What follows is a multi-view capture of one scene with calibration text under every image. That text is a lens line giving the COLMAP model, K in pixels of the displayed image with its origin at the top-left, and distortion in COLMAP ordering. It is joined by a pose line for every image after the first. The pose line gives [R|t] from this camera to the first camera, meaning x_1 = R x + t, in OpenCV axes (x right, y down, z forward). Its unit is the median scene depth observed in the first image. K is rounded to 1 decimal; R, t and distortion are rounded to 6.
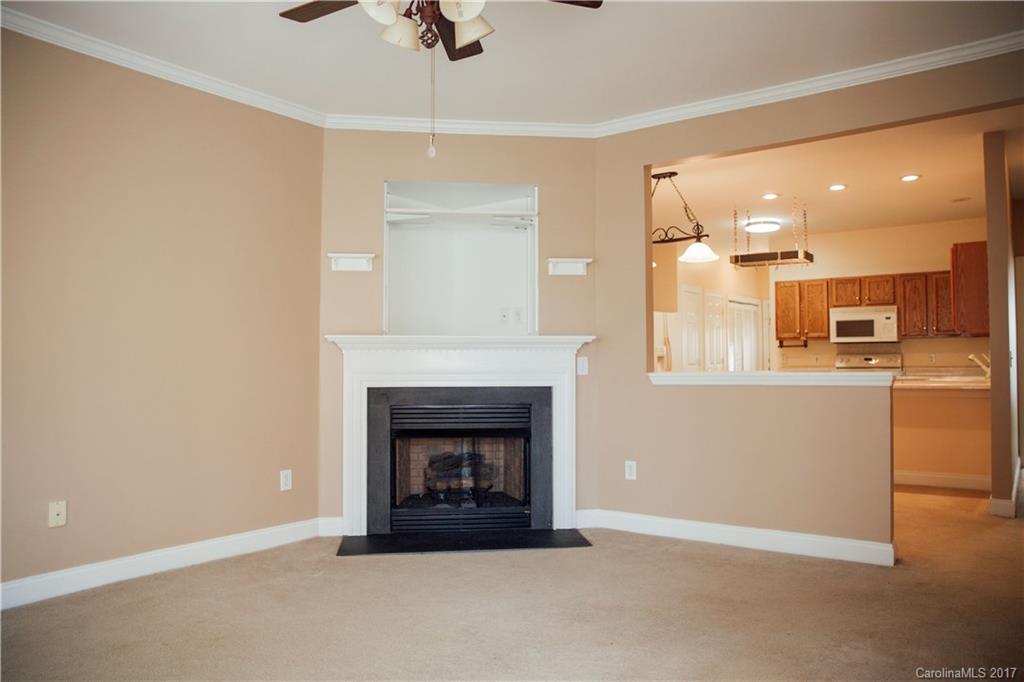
lens RADIAL K [[708.4, 0, 511.5], [0, 708.4, 343.5], [0, 0, 1]] dist [-0.106806, 0.072237]
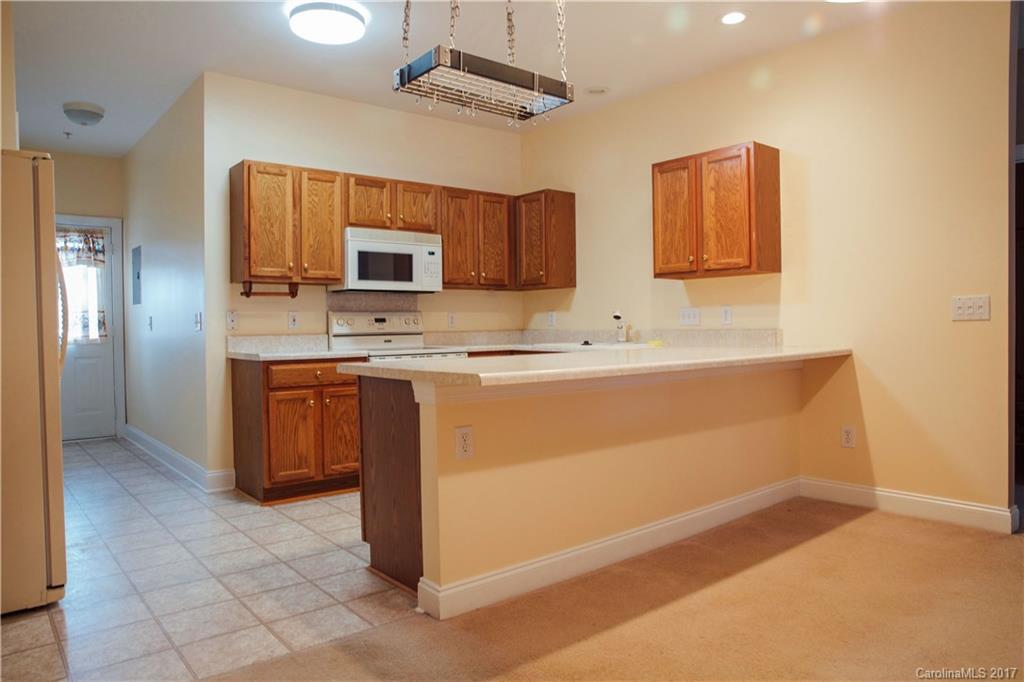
lens RADIAL K [[708.4, 0, 516.9], [0, 708.4, 340.1], [0, 0, 1]] dist [-0.106806, 0.072237]
pose [[0.229137, -0.022270, 0.973139, -0.051696], [-0.019420, 0.999435, 0.027445, 0.021127], [-0.973200, -0.025187, 0.228575, 0.753222]]
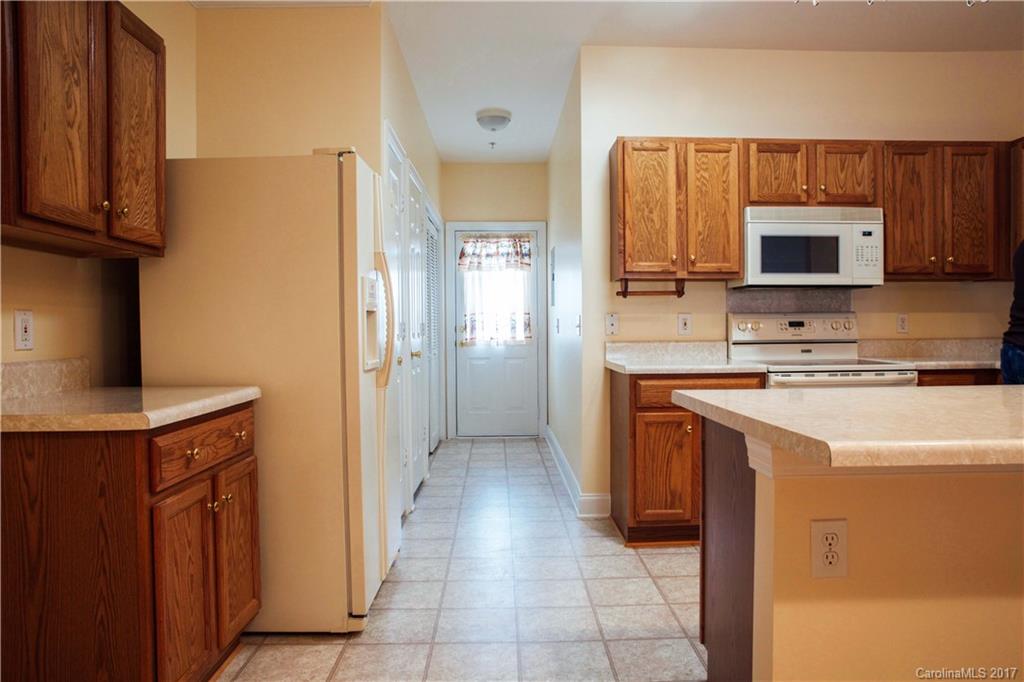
lens RADIAL K [[708.4, 0, 501.6], [0, 708.4, 343.3], [0, 0, 1]] dist [-0.106806, 0.072237]
pose [[0.785757, -0.018932, 0.618245, 0.070571], [-0.011506, 0.998911, 0.045212, 0.016997], [-0.618428, -0.042639, 0.784684, 0.762600]]
